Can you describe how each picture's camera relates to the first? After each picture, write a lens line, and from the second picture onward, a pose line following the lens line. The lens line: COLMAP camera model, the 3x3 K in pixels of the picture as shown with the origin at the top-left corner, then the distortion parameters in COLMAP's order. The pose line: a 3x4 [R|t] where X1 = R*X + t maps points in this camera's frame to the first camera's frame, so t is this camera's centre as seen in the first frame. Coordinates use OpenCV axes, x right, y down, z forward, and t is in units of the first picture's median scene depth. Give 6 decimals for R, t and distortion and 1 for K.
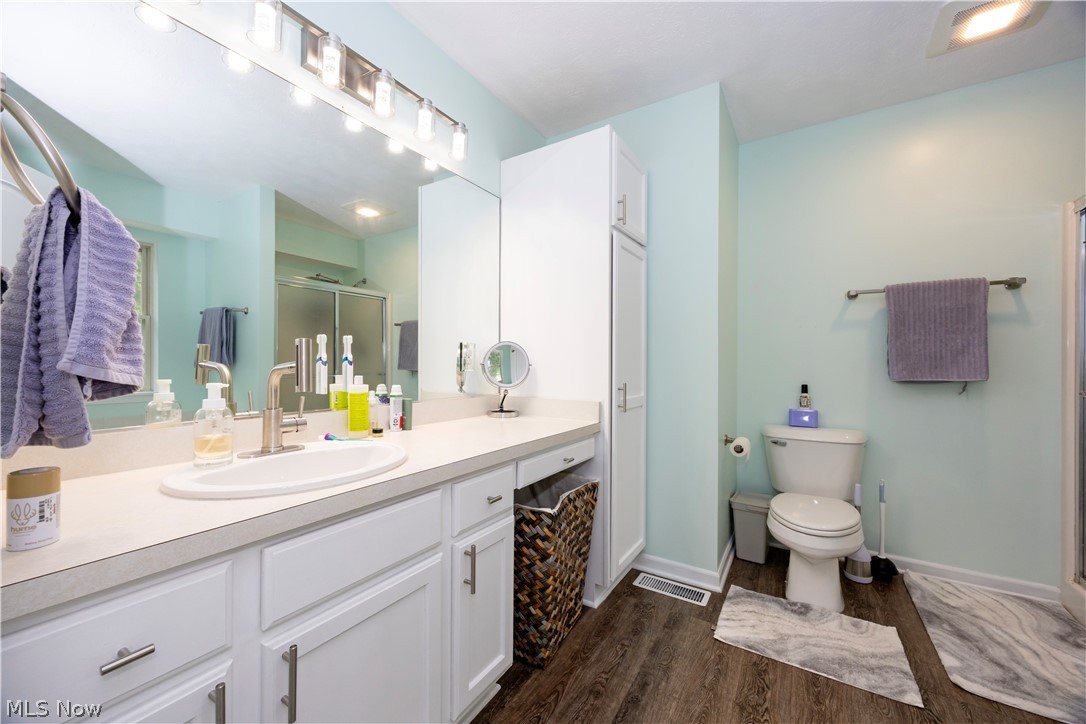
lens RADIAL K [[413.7, 0, 539.3], [0, 413.7, 361.3], [0, 0, 1]] dist [-0.000923, -0.000098]
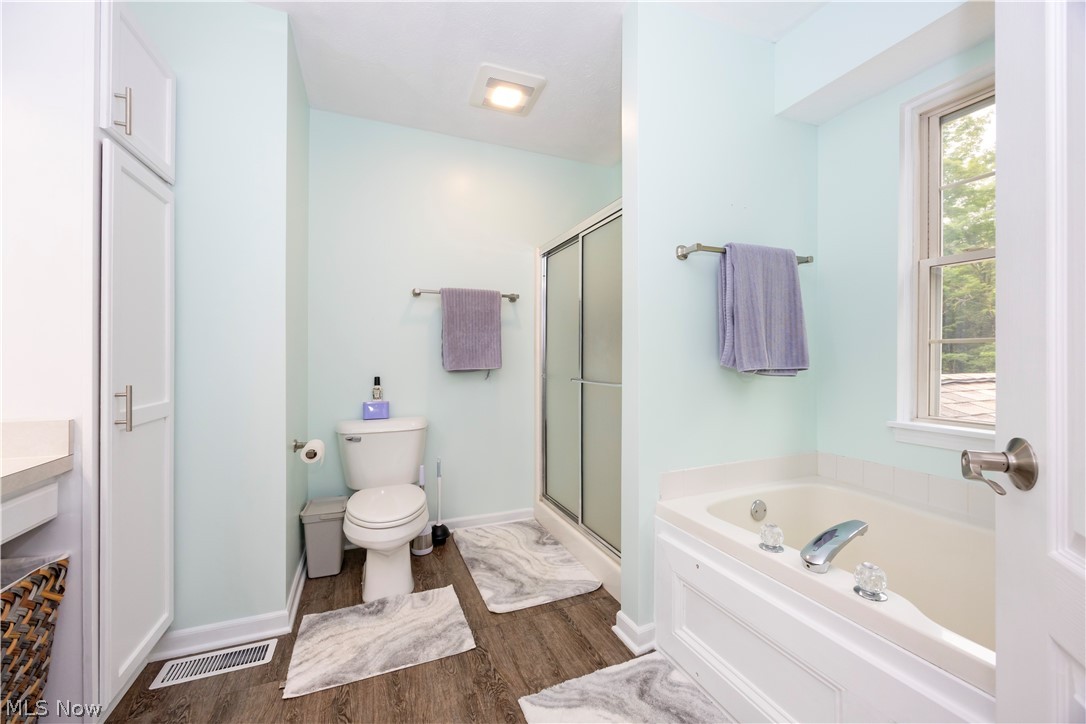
lens RADIAL K [[421.3, 0, 539.9], [0, 421.3, 358.7], [0, 0, 1]] dist [-0.002503, -0.000113]
pose [[0.573424, -0.004127, 0.819249, 0.039420], [-0.001765, 0.999979, 0.006272, 0.006625], [-0.819257, -0.005043, 0.573404, 0.114990]]
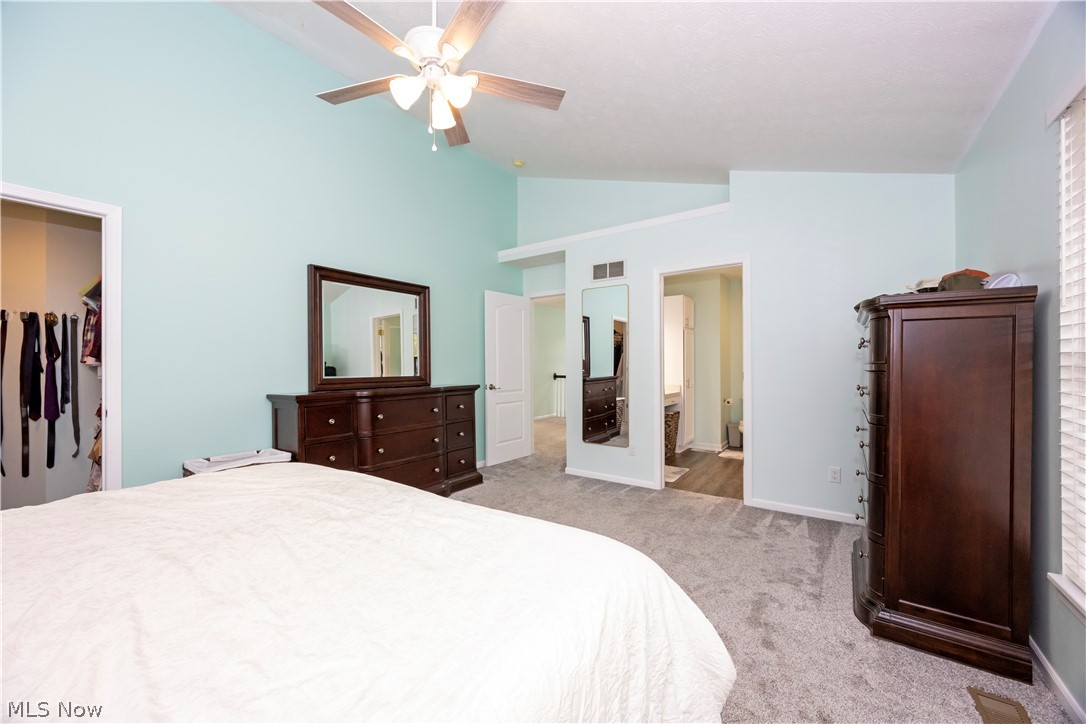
lens RADIAL K [[413.7, 0, 539.3], [0, 413.7, 361.3], [0, 0, 1]] dist [-0.000923, -0.000098]
pose [[0.998126, -0.004521, -0.061031, -0.687192], [0.005151, 0.999935, 0.010171, -0.111252], [0.060981, -0.010466, 0.998084, -2.062524]]
